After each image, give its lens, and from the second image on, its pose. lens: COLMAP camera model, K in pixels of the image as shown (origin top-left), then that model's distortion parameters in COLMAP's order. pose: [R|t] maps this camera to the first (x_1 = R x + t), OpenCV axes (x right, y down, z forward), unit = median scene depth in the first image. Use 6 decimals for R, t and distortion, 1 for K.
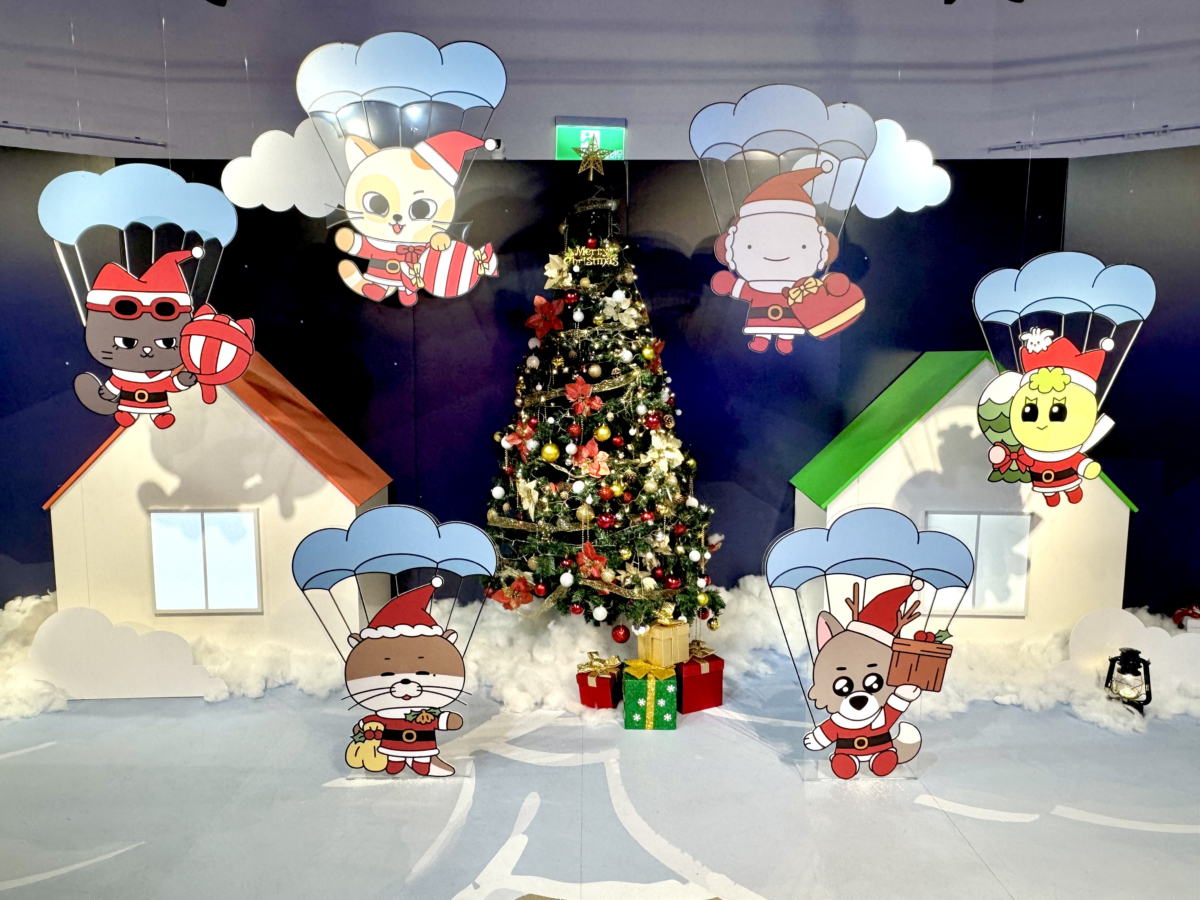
lens RADIAL K [[839.2, 0, 600.0], [0, 839.2, 450.0], [0, 0, 1]] dist [-0.052510, -0.001027]
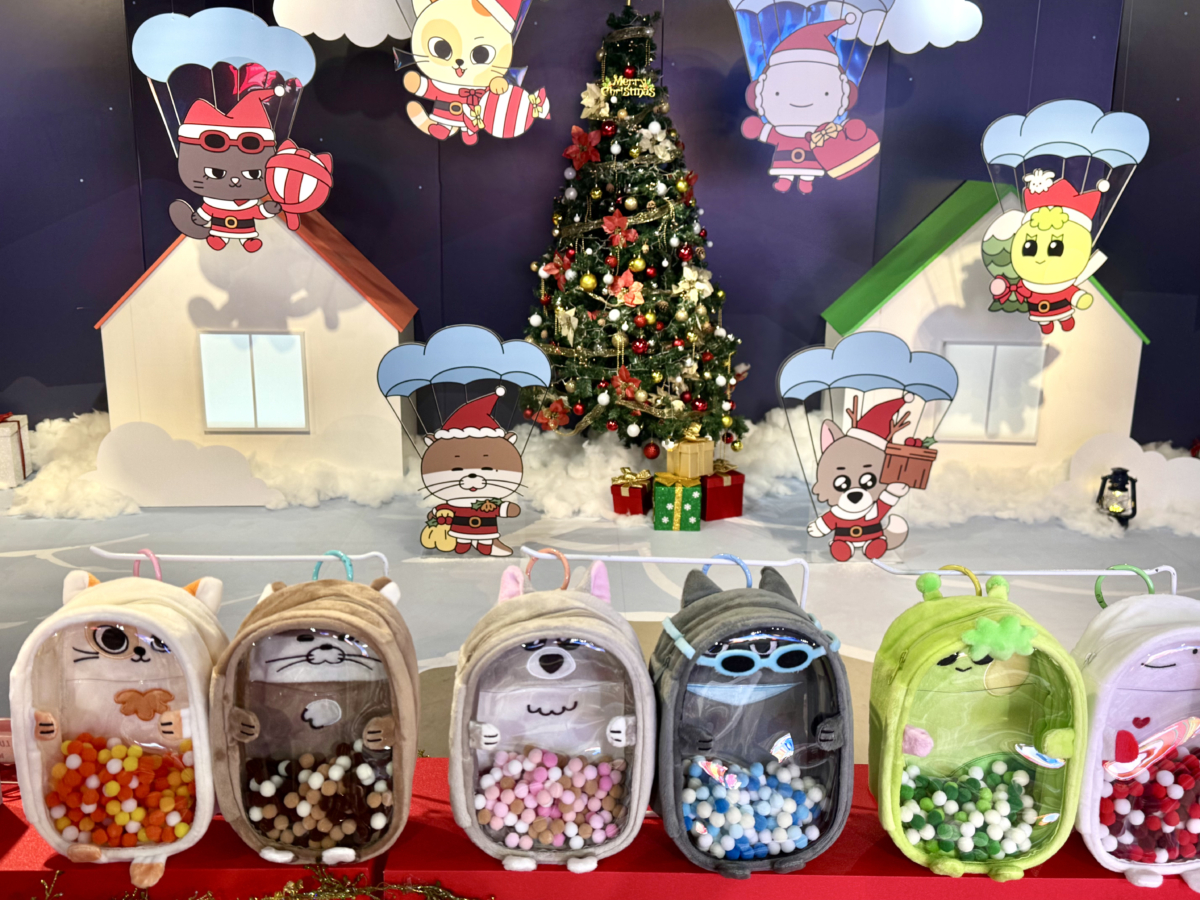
lens RADIAL K [[1234.3, 0, 612.6], [0, 1234.3, 462.5], [0, 0, 1]] dist [0.228367, -0.645926]
pose [[0.999831, 0.011133, 0.014629, -0.054909], [-0.013081, 0.989979, 0.140607, 0.008905], [-0.012917, -0.140775, 0.989957, -0.672755]]
